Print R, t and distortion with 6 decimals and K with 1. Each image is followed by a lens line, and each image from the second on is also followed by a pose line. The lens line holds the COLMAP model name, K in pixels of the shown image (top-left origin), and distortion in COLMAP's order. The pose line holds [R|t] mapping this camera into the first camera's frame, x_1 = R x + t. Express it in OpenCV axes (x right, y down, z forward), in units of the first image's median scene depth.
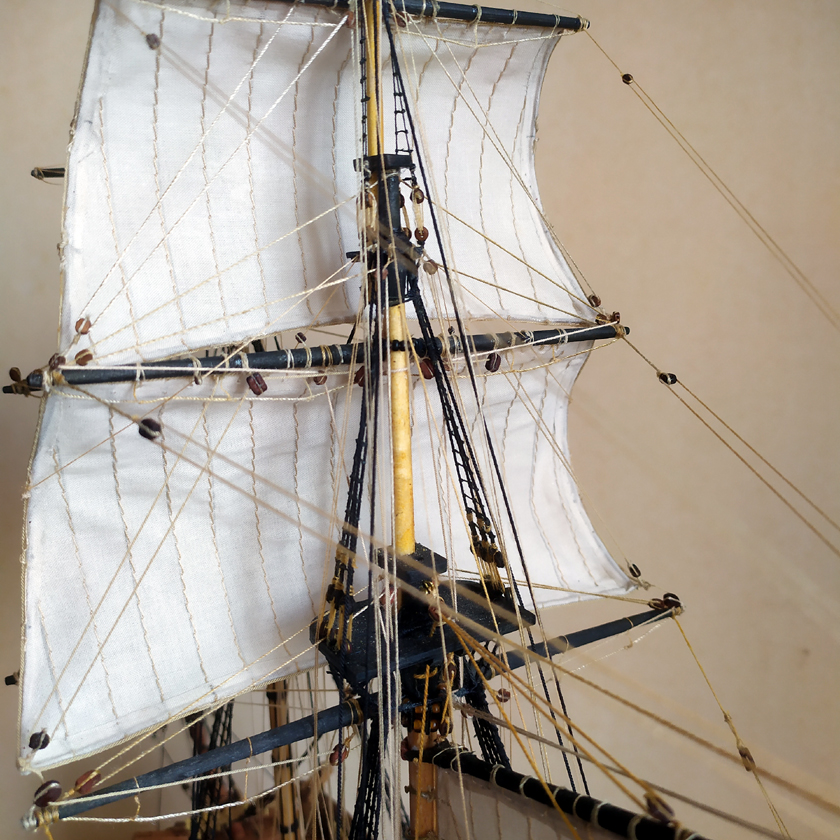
lens RADIAL K [[908.9, 0, 420.0], [0, 908.9, 420.0], [0, 0, 1]] dist [0.000850, 0.021140]
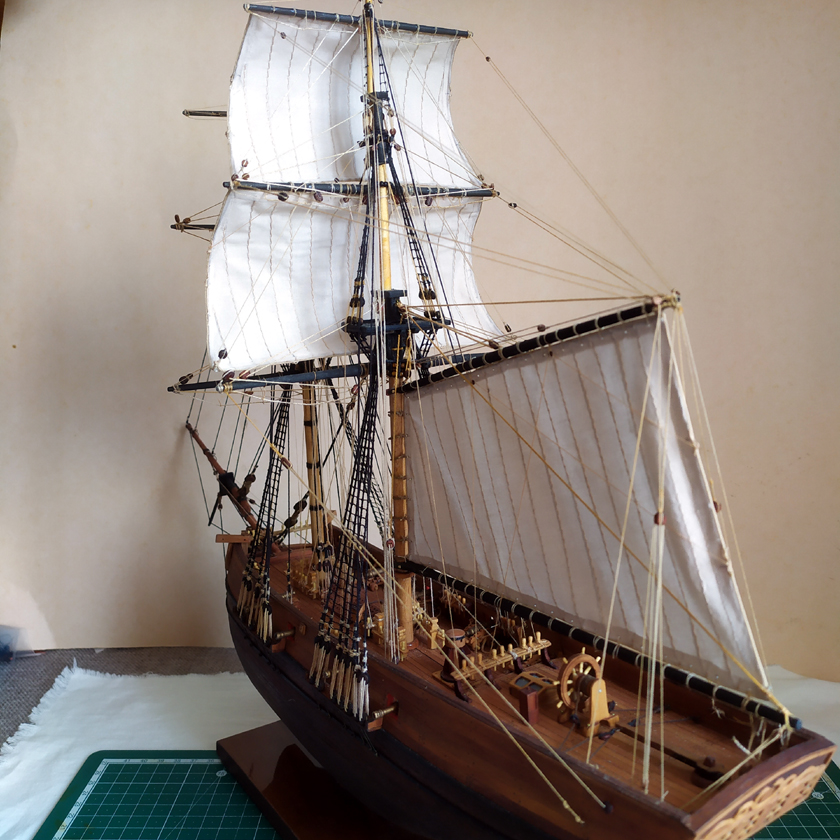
lens RADIAL K [[896.7, 0, 420.0], [0, 896.7, 420.0], [0, 0, 1]] dist [0.011638, 0.115988]
pose [[0.998843, -0.013326, 0.046210, -0.040825], [0.014726, 0.999439, -0.030093, 0.522946], [-0.045784, 0.030739, 0.998478, -1.059190]]
